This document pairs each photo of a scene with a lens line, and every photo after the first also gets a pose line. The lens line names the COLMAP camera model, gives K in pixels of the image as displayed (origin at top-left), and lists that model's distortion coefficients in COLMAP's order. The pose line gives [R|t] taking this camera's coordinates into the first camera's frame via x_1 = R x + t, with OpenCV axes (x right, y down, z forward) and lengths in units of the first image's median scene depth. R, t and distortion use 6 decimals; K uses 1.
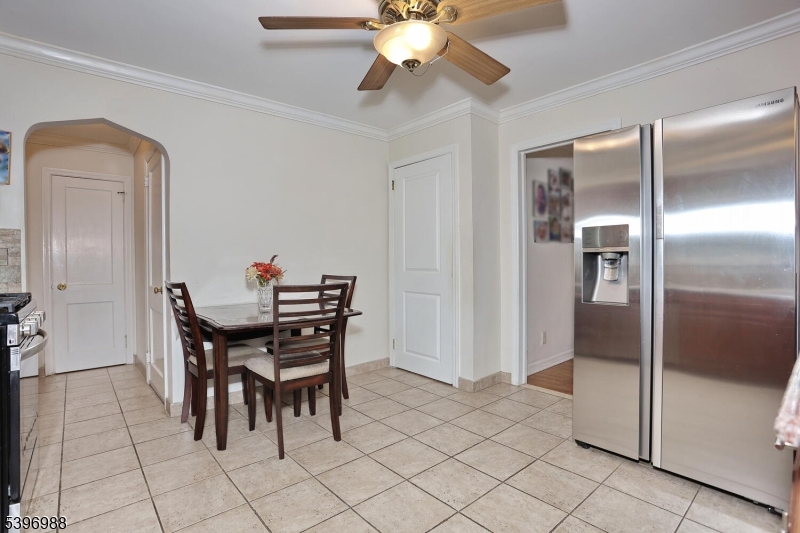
lens RADIAL K [[387.8, 0, 396.3], [0, 387.8, 265.3], [0, 0, 1]] dist [-0.075417, 0.031941]
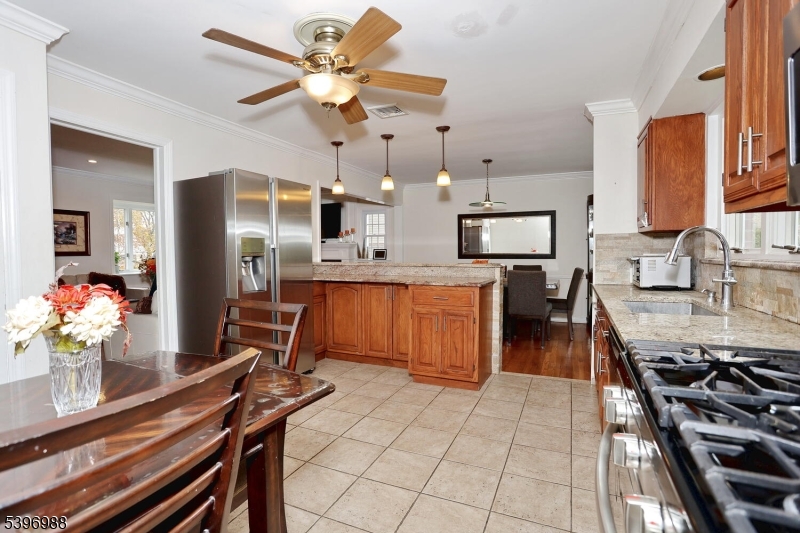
lens RADIAL K [[387.8, 0, 396.3], [0, 387.8, 265.3], [0, 0, 1]] dist [-0.075417, 0.031941]
pose [[-0.419237, -0.022661, 0.907594, -0.983225], [0.017781, 0.999292, 0.033163, -0.038153], [-0.907703, 0.030041, -0.418537, 1.107076]]
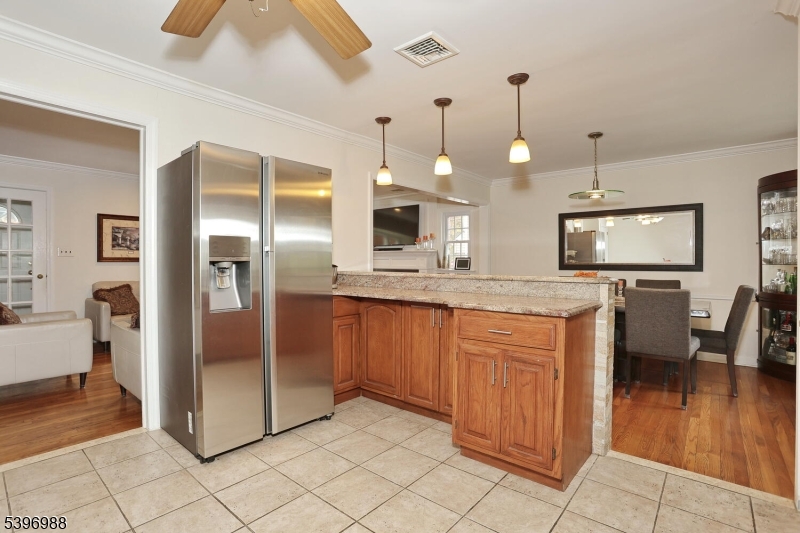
lens RADIAL K [[387.8, 0, 396.3], [0, 387.8, 265.3], [0, 0, 1]] dist [-0.075417, 0.031941]
pose [[-0.152838, -0.000405, 0.988251, -0.557690], [0.009340, 0.999955, 0.001854, -0.021022], [-0.988207, 0.009513, -0.152827, 0.702058]]
